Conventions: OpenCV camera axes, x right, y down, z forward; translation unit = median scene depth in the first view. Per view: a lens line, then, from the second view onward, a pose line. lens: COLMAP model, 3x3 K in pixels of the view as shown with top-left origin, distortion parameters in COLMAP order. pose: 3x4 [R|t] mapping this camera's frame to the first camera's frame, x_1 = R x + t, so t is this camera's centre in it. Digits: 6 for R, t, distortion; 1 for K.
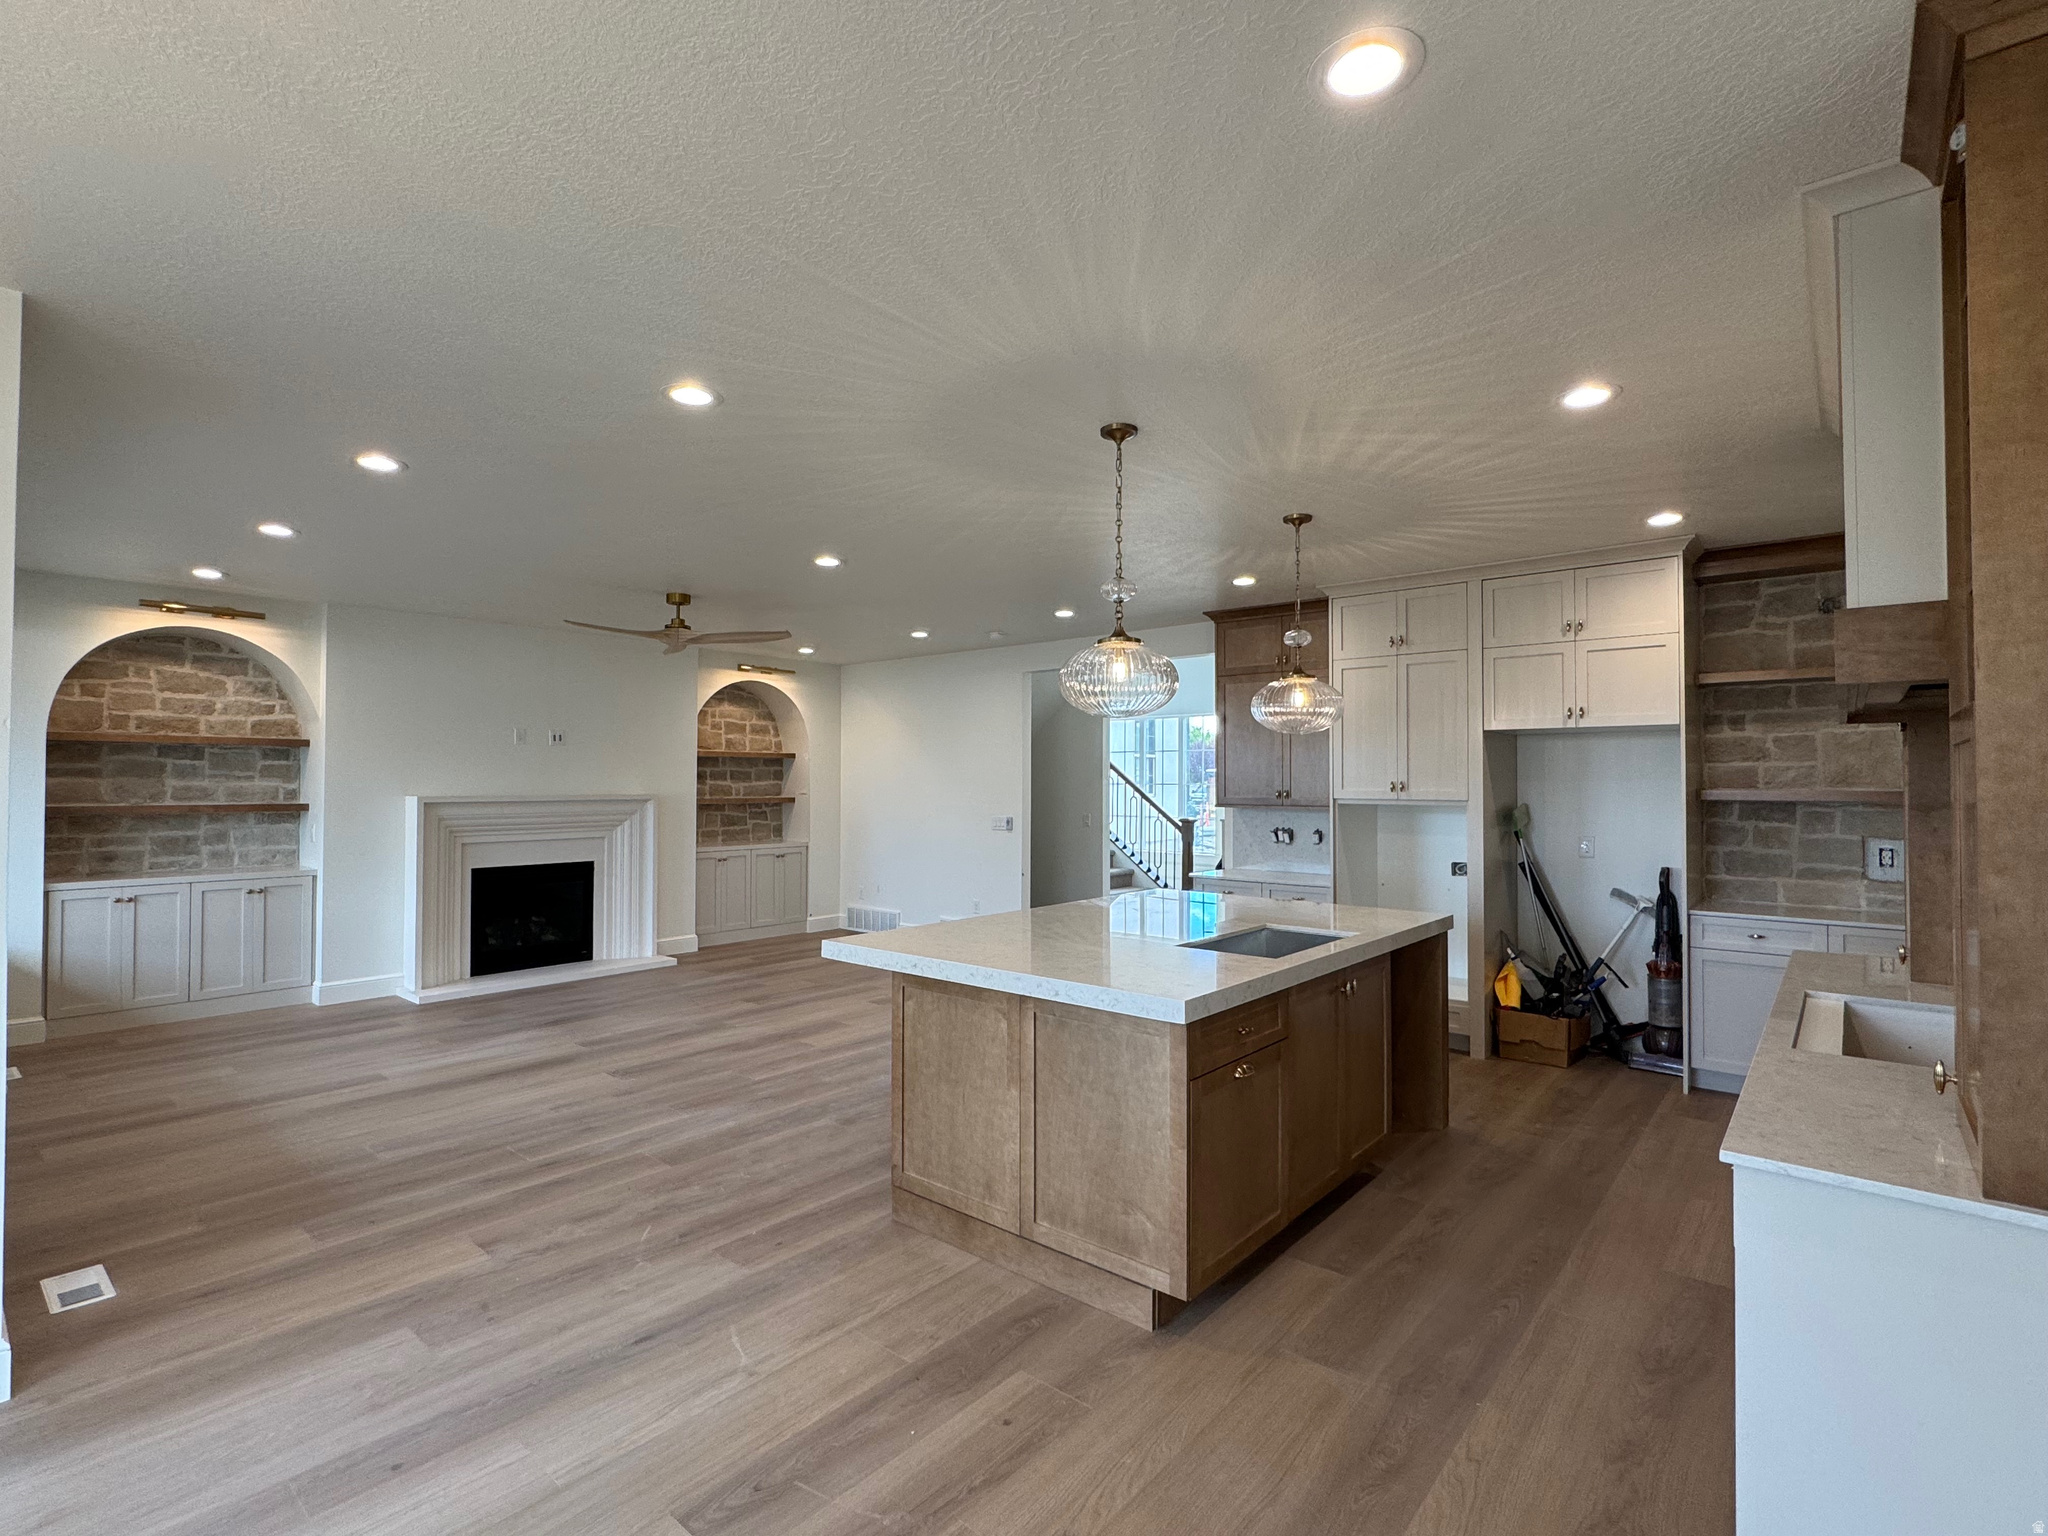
lens RADIAL K [[971.0, 0, 1023.3], [0, 971.0, 764.9], [0, 0, 1]] dist [-0.002704, -0.000192]
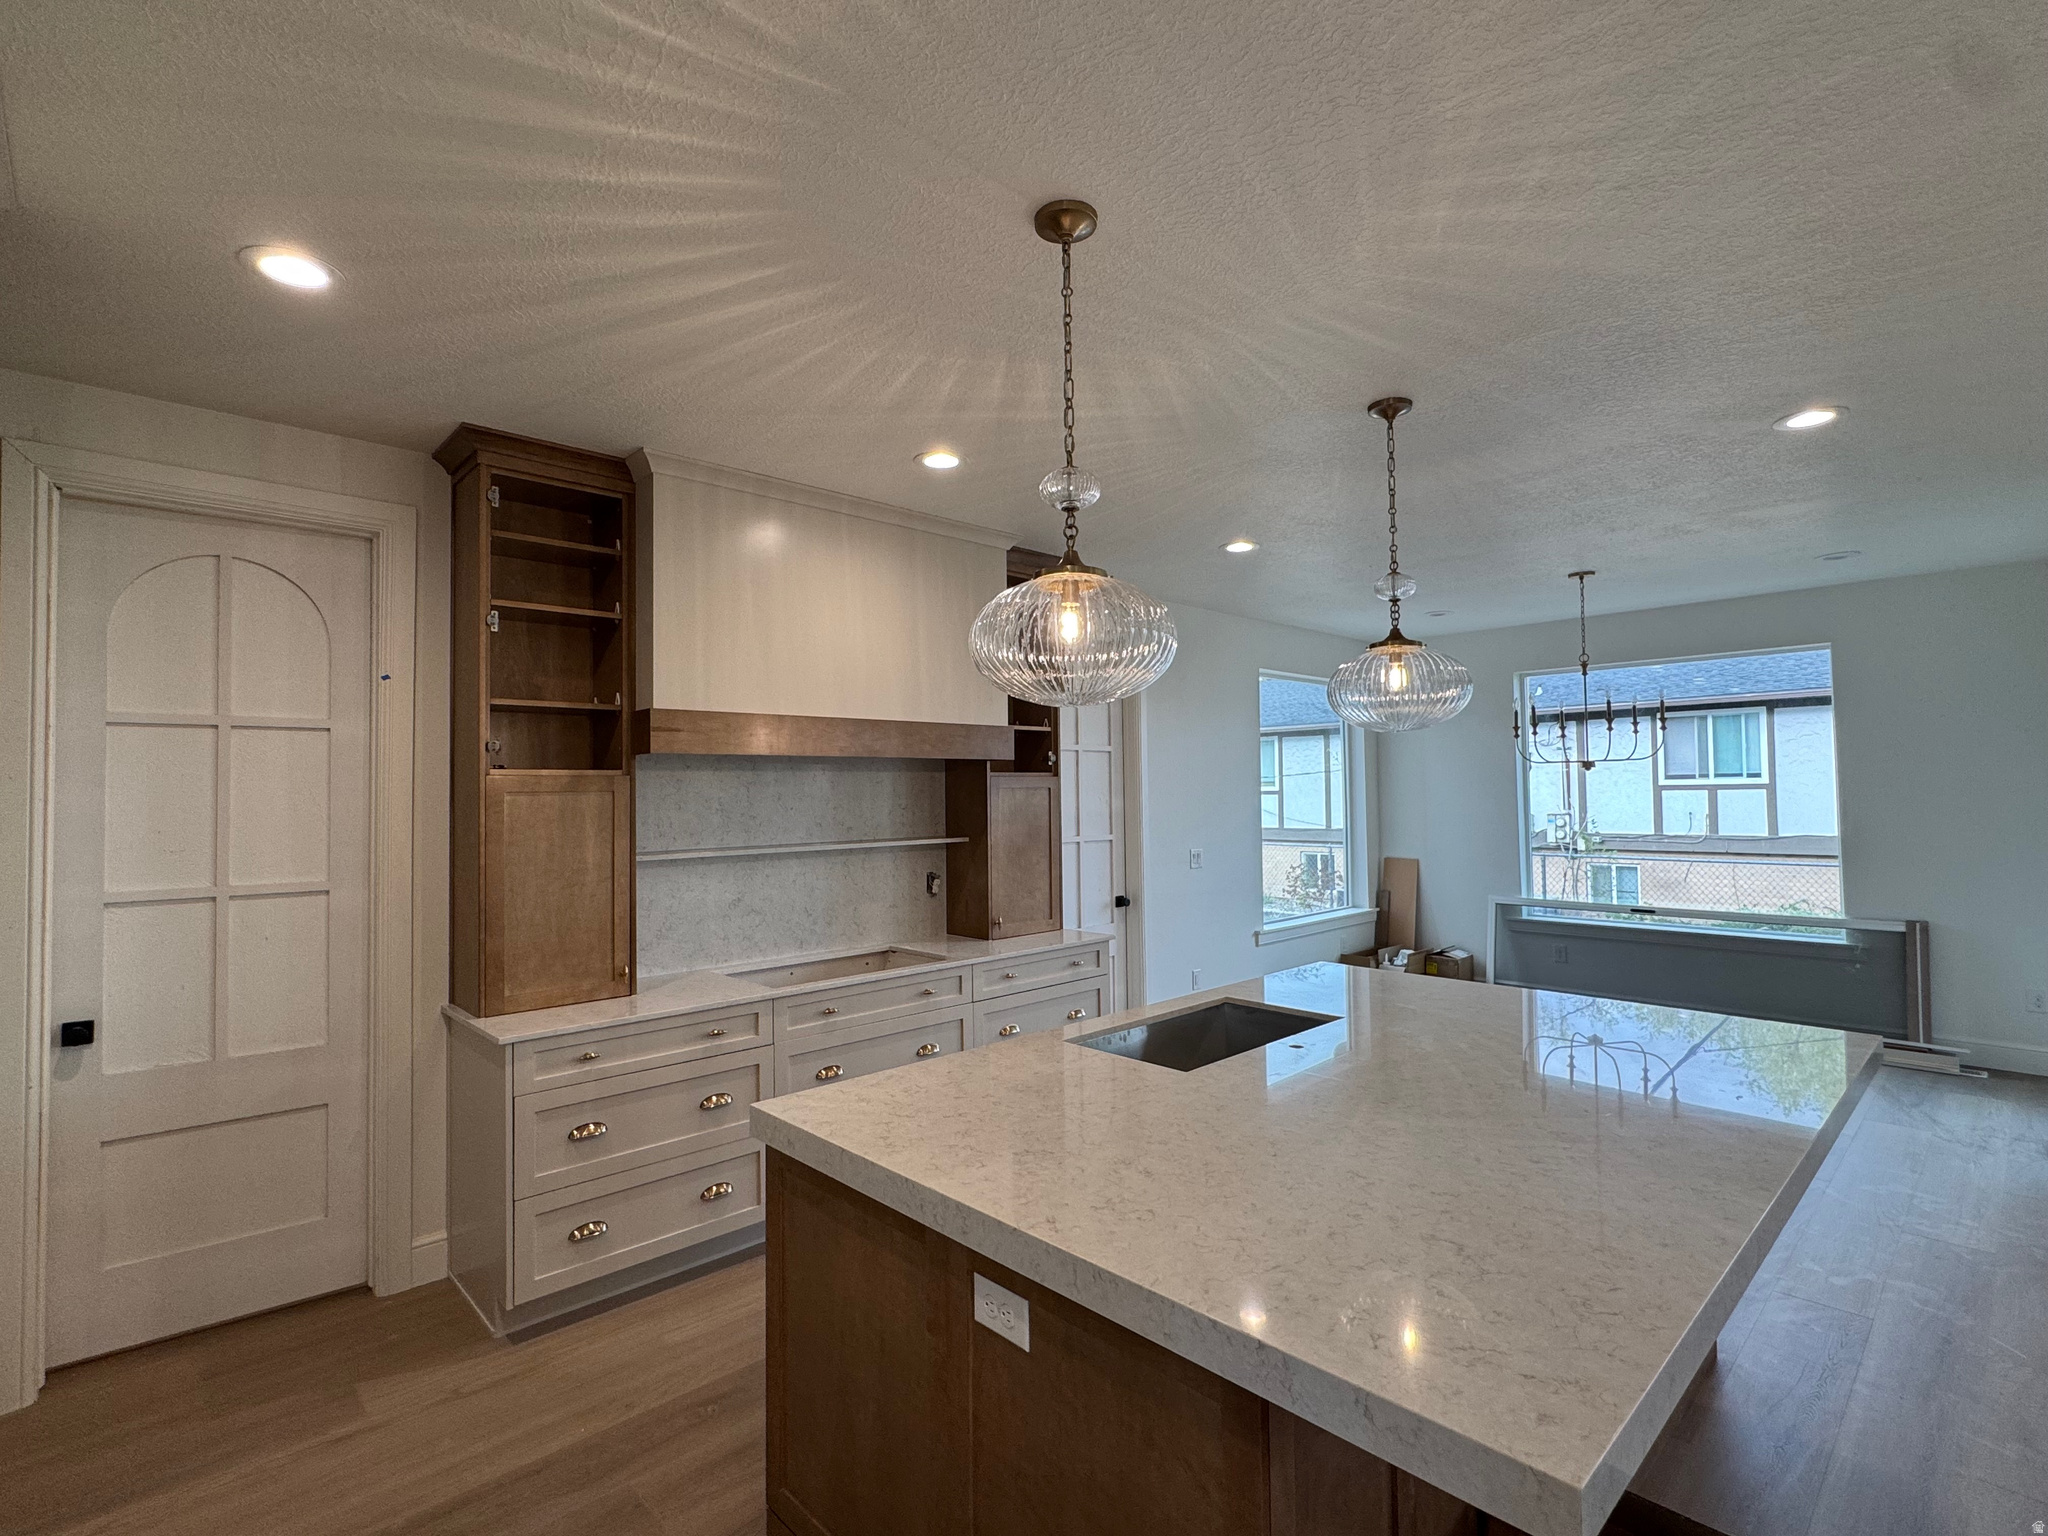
lens RADIAL K [[971.0, 0, 1023.3], [0, 971.0, 764.9], [0, 0, 1]] dist [-0.002704, -0.000192]
pose [[-0.994678, 0.013461, 0.102146, 0.180941], [0.008796, 0.998904, -0.045982, 0.009867], [-0.102653, -0.044839, -0.993706, 0.994094]]
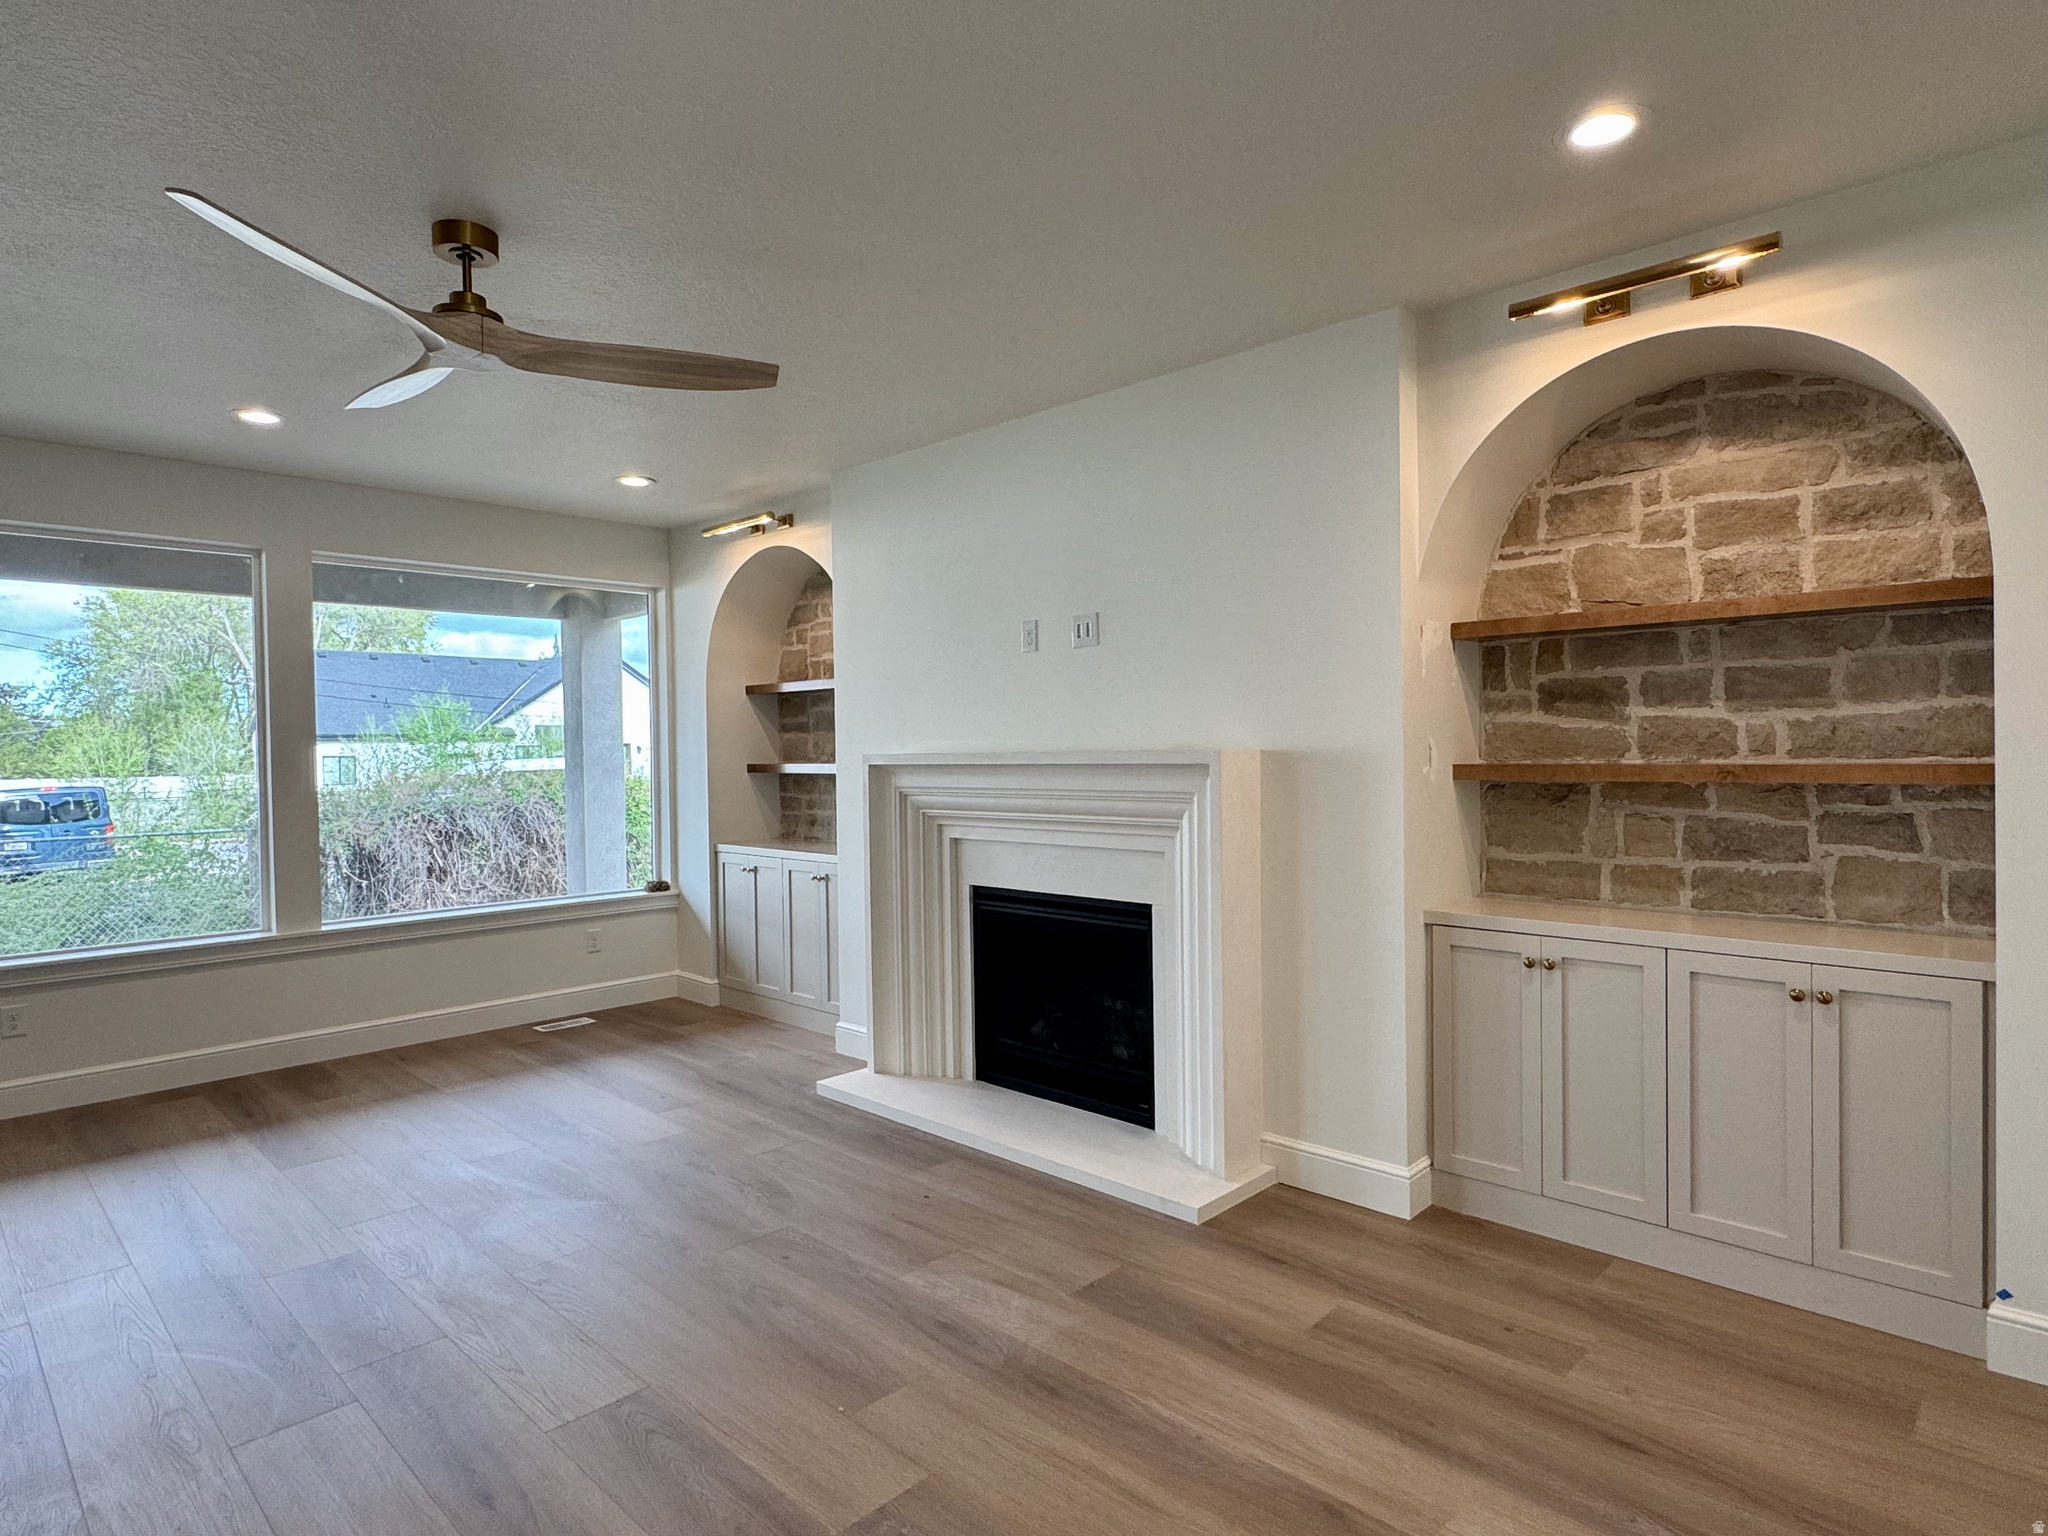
lens RADIAL K [[1116.3, 0, 1024.0], [0, 1116.3, 768.0], [0, 0, 1]] dist [0.000051, 0.001051]
pose [[-0.058775, 0.015761, -0.998147, 0.073887], [0.031256, 0.999414, 0.013940, 0.036941], [0.997782, -0.030378, -0.059234, 1.228922]]
